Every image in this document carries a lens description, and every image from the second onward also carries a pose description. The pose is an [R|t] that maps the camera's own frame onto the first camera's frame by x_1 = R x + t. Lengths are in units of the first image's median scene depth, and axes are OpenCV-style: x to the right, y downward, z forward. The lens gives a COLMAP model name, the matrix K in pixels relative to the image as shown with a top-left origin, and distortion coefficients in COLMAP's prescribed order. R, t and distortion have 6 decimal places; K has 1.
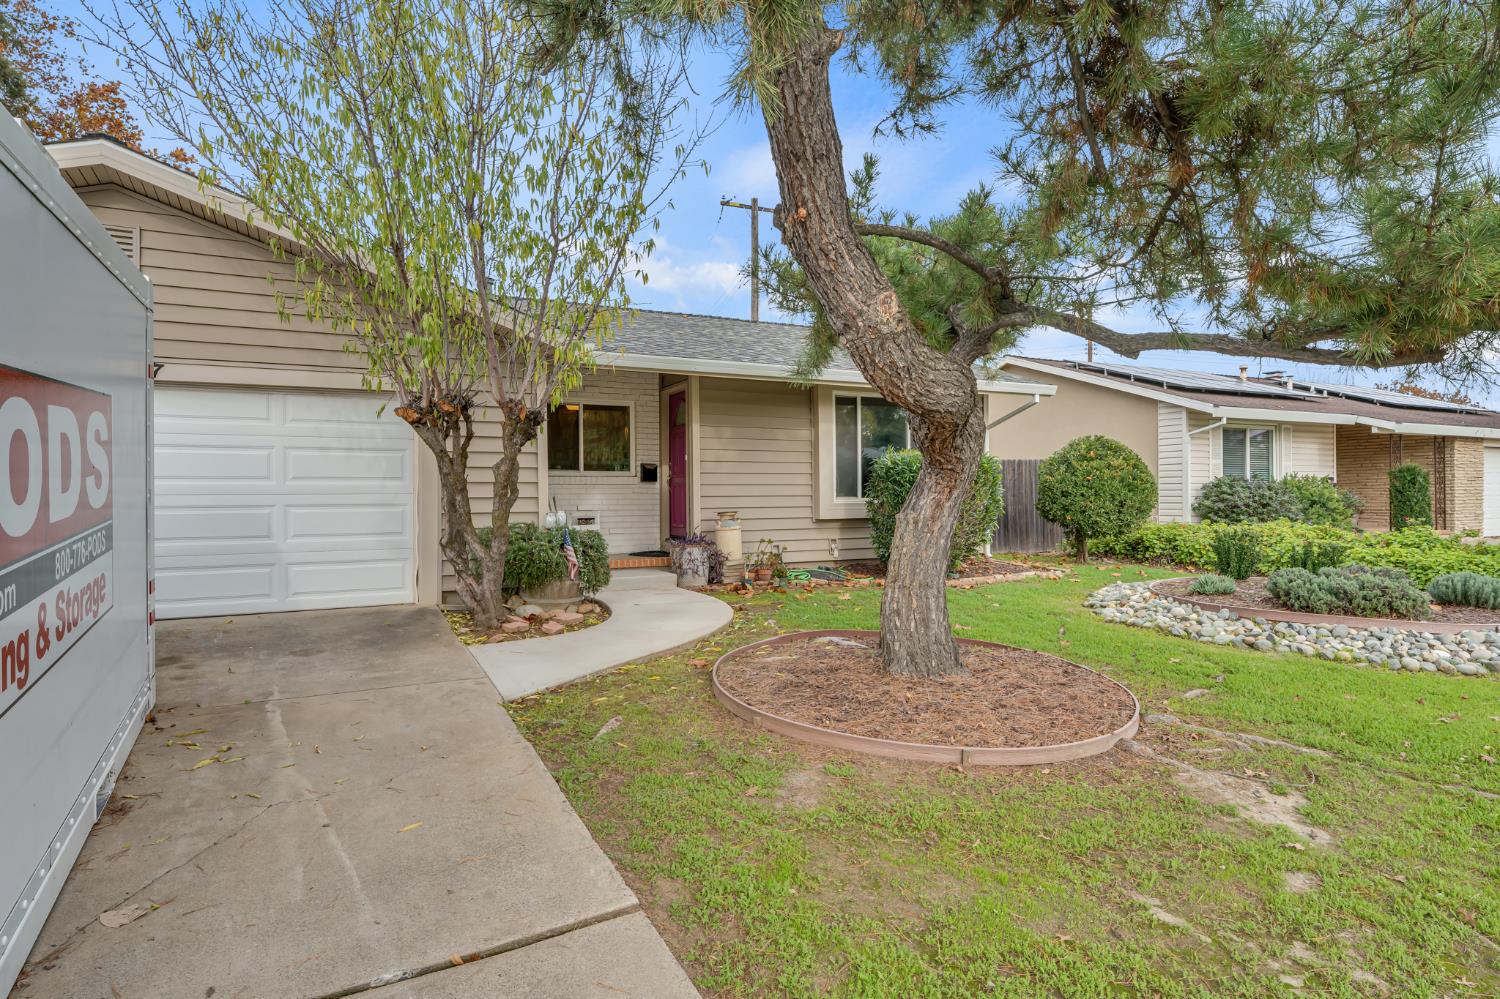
lens RADIAL K [[772.7, 0, 750.0], [0, 772.7, 499.5], [0, 0, 1]] dist [0.001034, 0.002239]
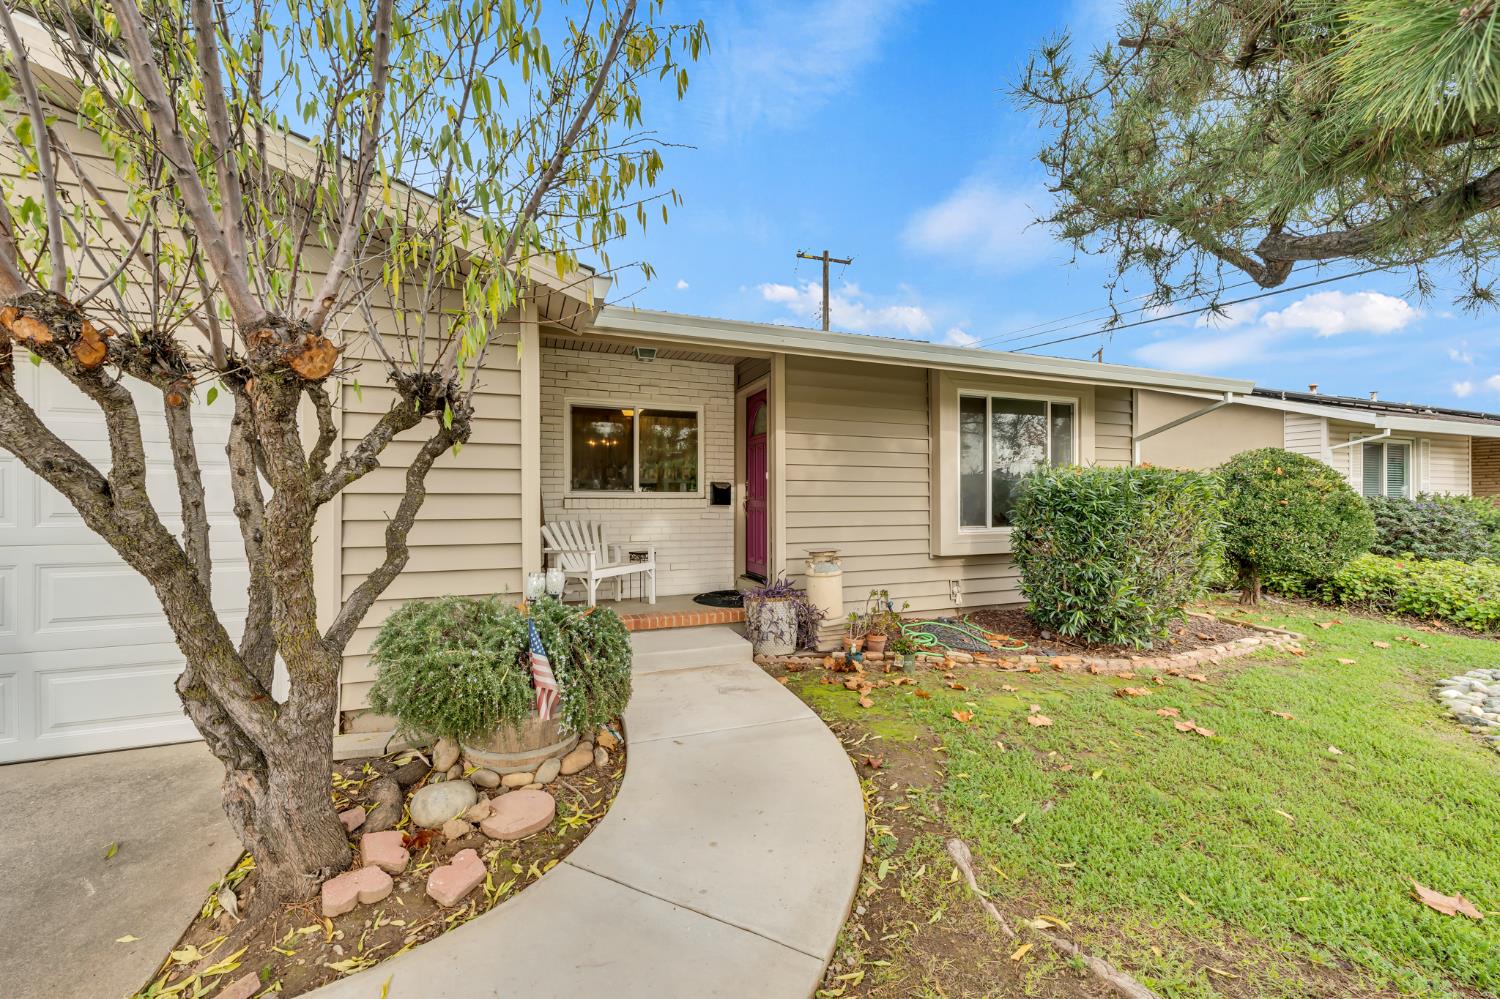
lens RADIAL K [[512.1, 0, 750.0], [0, 512.1, 499.5], [0, 0, 1]] dist [-0.000808, -0.000103]
pose [[0.993746, 0.007931, -0.111379, -0.041201], [-0.007892, 0.999969, 0.000793, -0.029359], [0.111381, 0.000091, 0.993778, 0.474410]]
